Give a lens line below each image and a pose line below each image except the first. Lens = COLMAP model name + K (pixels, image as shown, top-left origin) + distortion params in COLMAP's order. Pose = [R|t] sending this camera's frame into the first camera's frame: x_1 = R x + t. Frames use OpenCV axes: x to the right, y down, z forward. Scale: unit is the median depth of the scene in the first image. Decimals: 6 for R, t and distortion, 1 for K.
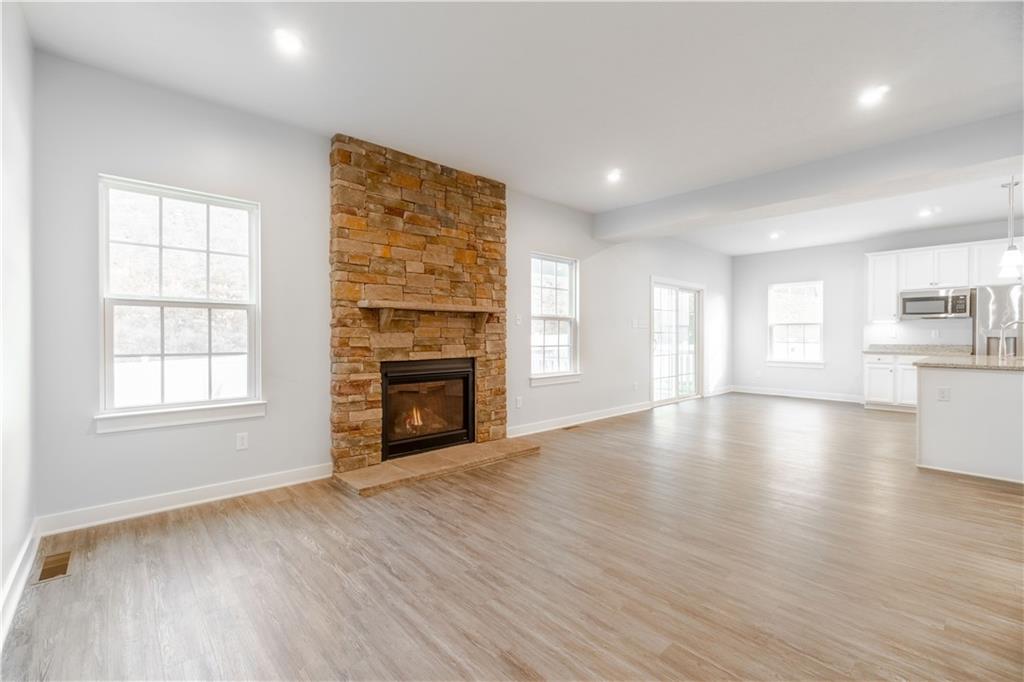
lens RADIAL K [[441.1, 0, 507.0], [0, 441.1, 338.6], [0, 0, 1]] dist [0.000117, -0.000154]
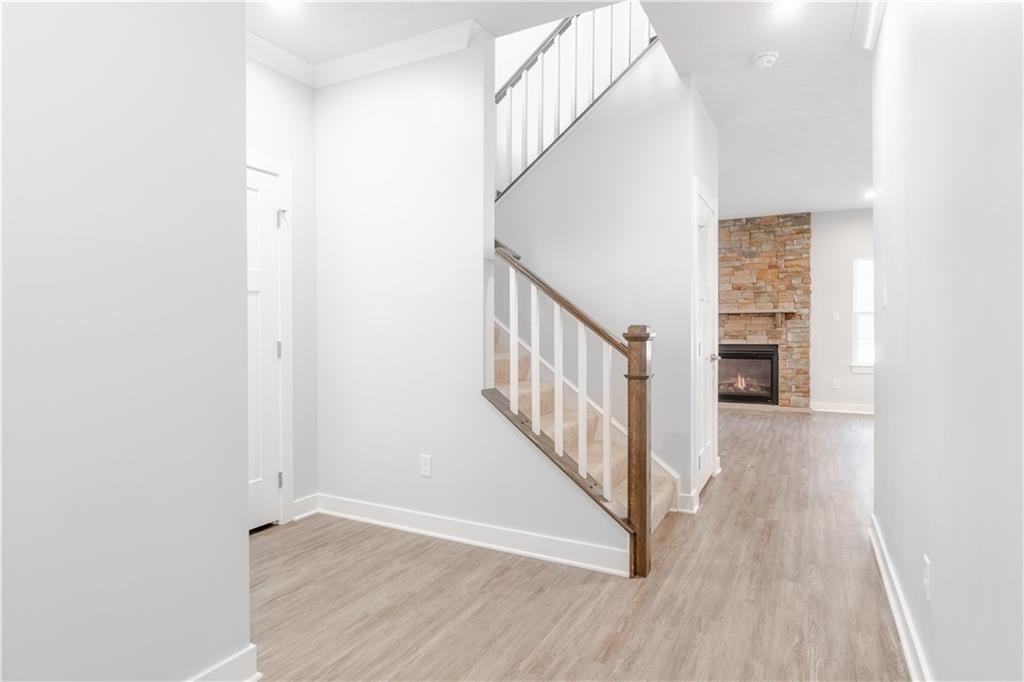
lens RADIAL K [[561.5, 0, 505.9], [0, 561.5, 337.0], [0, 0, 1]] dist [-0.005234, 0.000180]
pose [[0.338993, 0.011845, -0.940714, 1.357076], [-0.005084, 0.999929, 0.010758, 0.003570], [0.940775, 0.001135, 0.339029, -0.432185]]
